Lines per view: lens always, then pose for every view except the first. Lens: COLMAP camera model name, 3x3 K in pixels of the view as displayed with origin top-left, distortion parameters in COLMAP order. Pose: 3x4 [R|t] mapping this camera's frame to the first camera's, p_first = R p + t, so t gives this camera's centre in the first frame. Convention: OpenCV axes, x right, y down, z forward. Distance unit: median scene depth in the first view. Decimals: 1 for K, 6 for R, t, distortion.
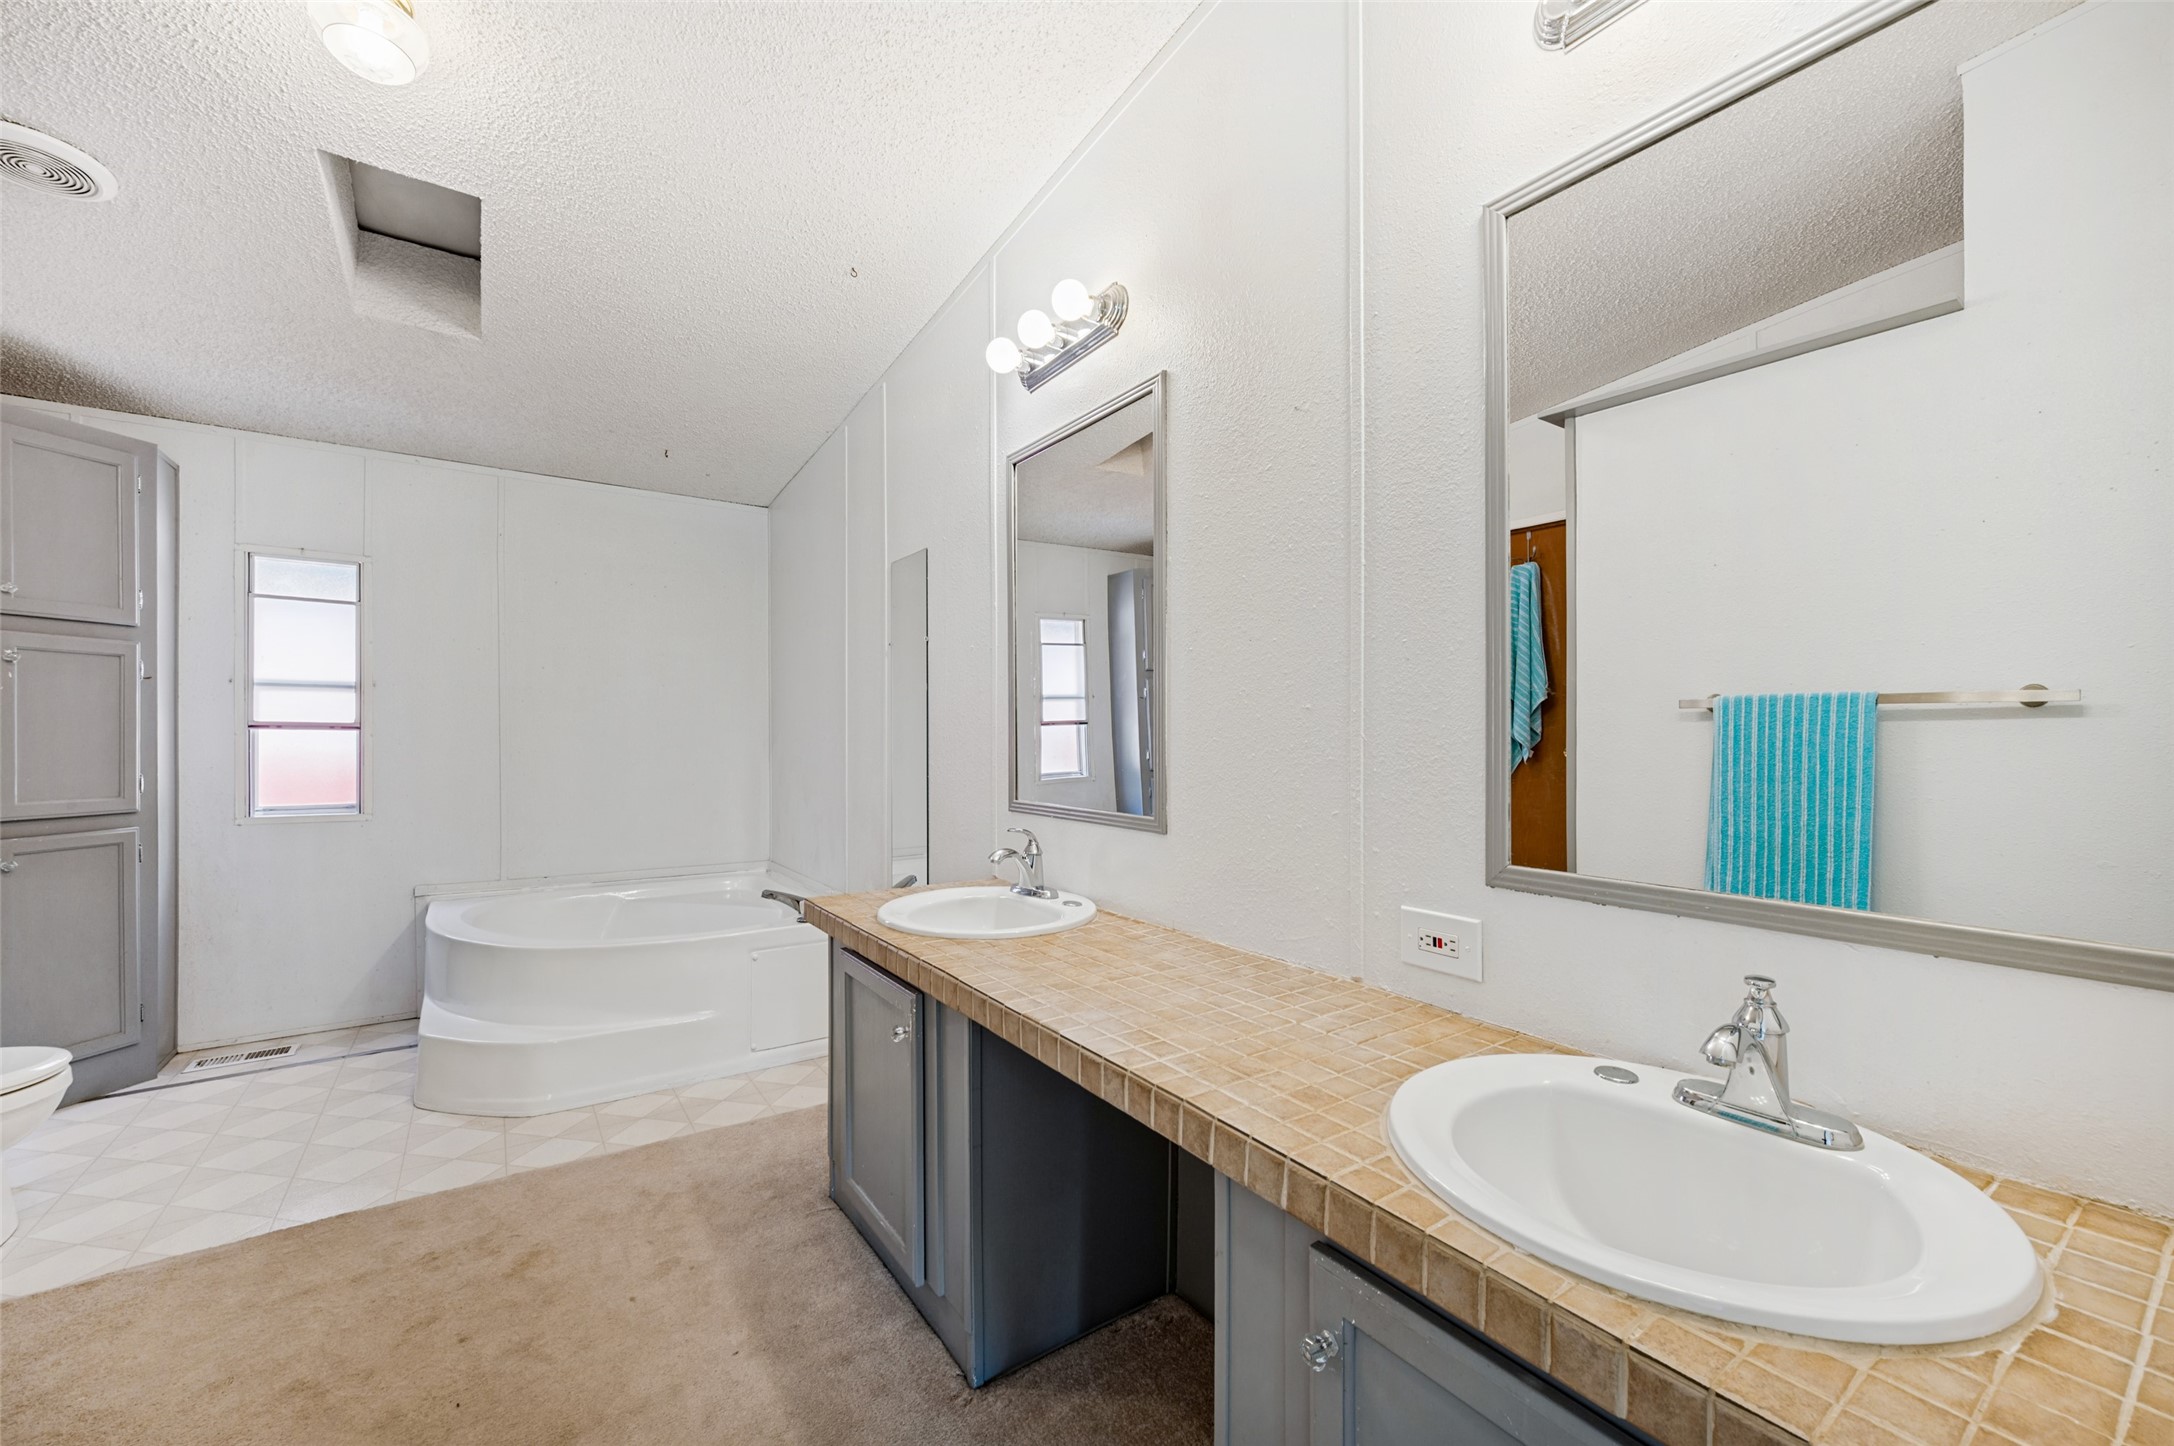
lens RADIAL K [[870.8, 0, 1087.0], [0, 870.8, 723.0], [0, 0, 1]] dist [-0.000585, 0.000000]
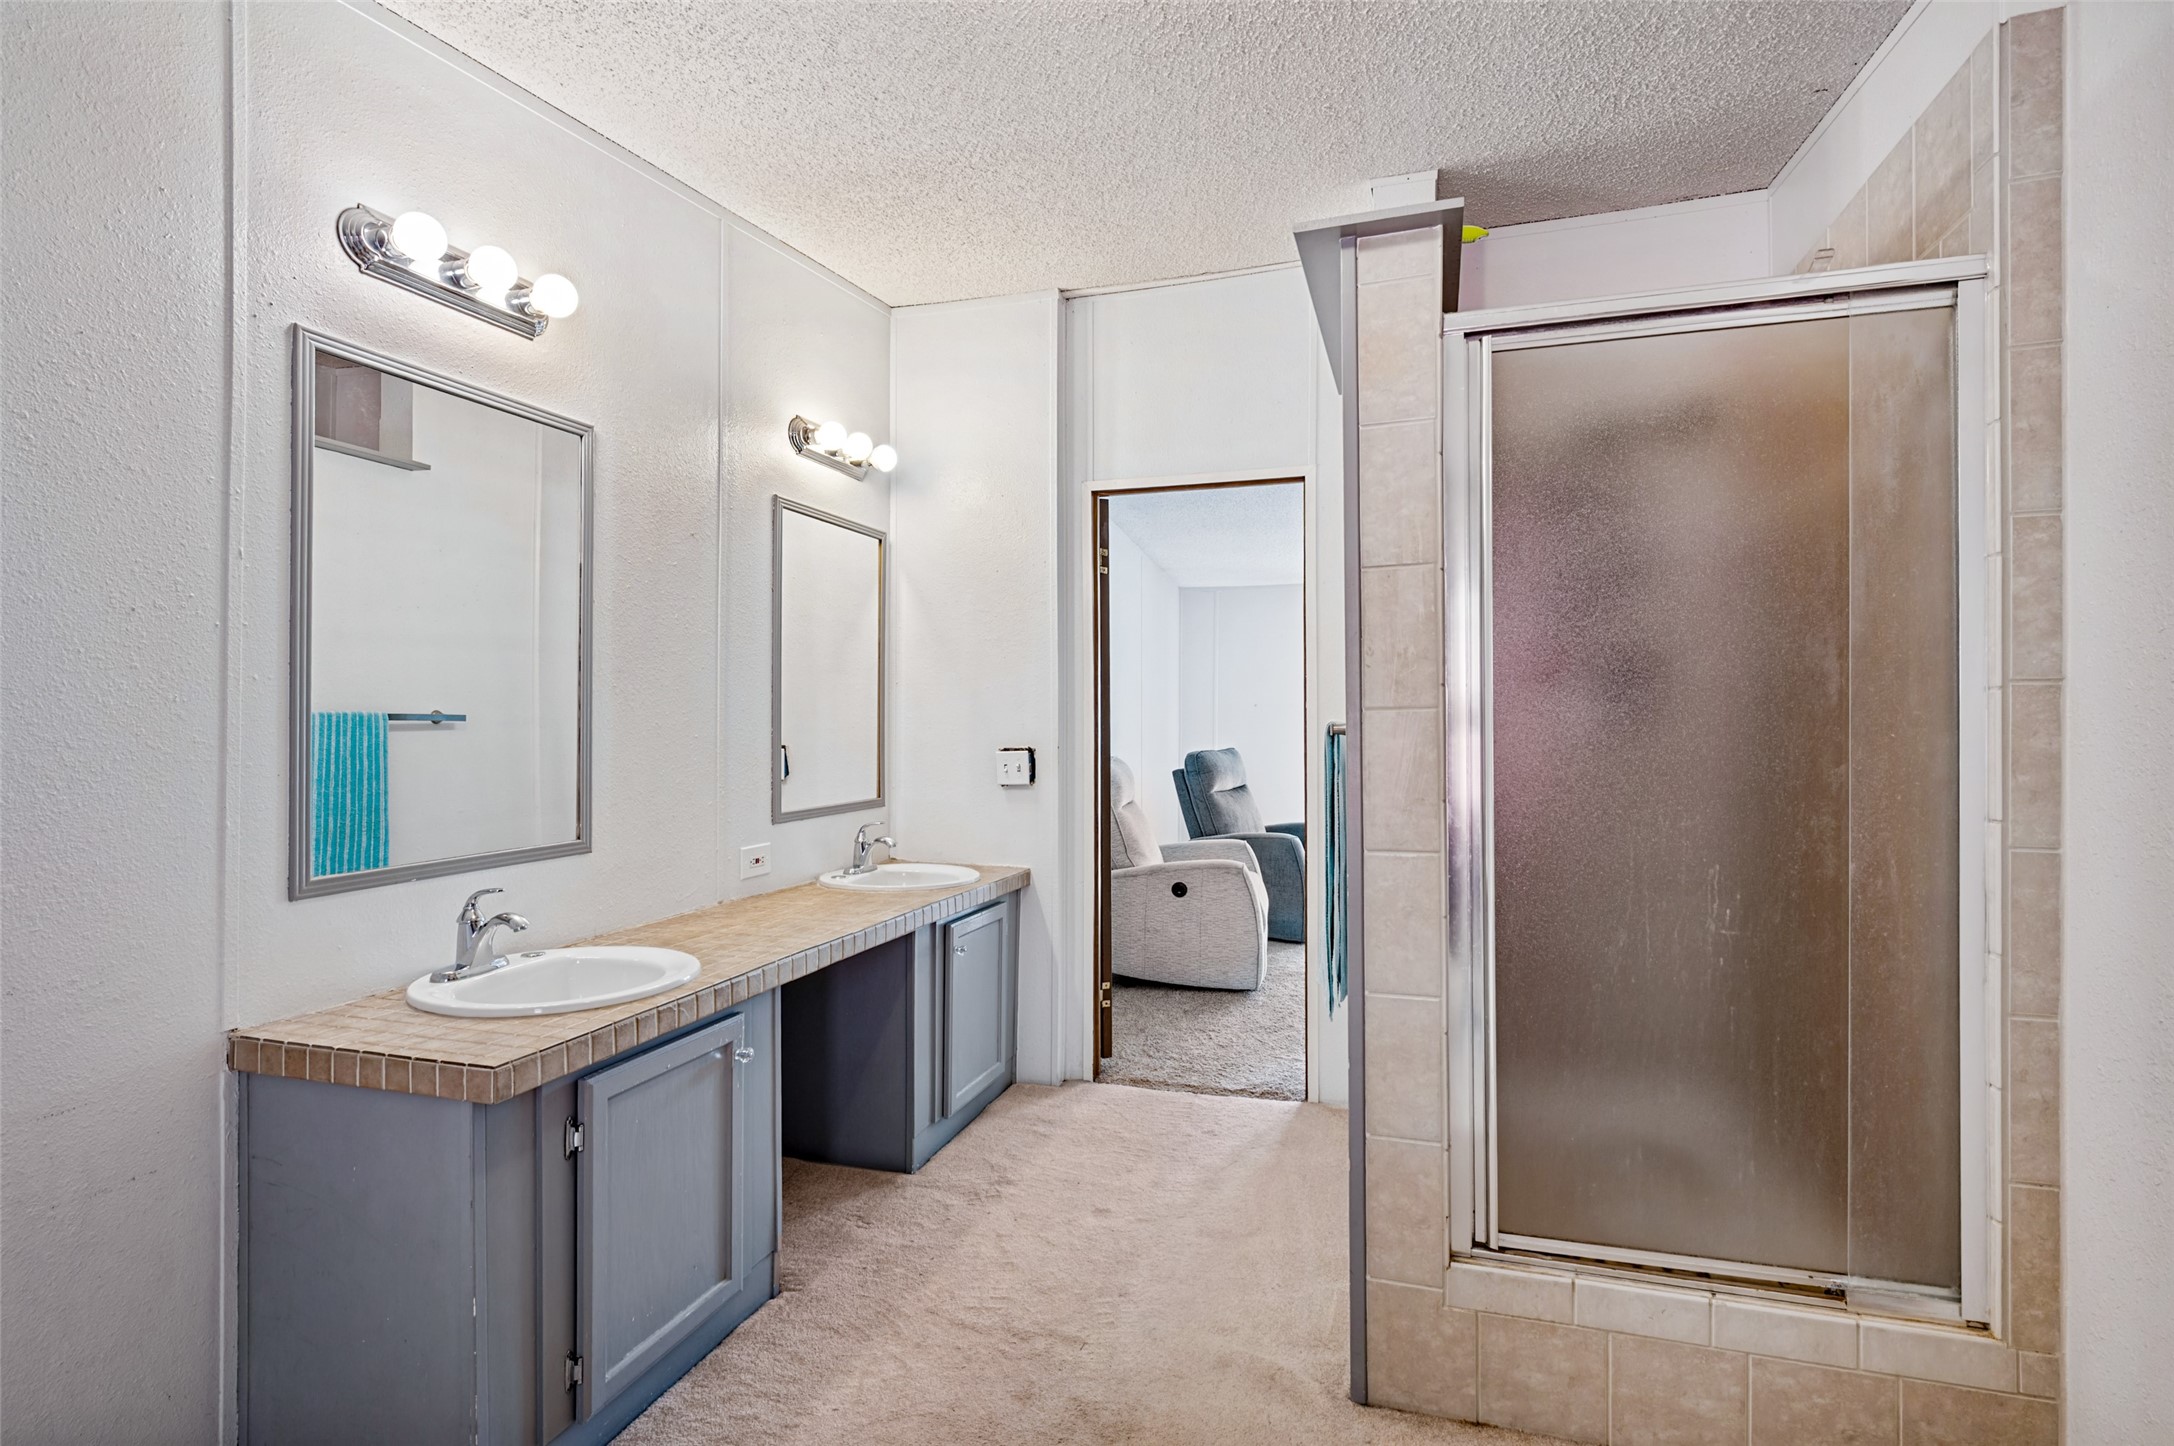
lens RADIAL K [[1007.4, 0, 1091.4], [0, 1007.4, 694.4], [0, 0, 1]] dist [-0.000043, -0.000014]
pose [[-0.612314, 0.004216, 0.790603, -1.189457], [-0.014740, 0.999751, -0.016748, -0.056703], [-0.790477, -0.021908, -0.612099, 1.185353]]
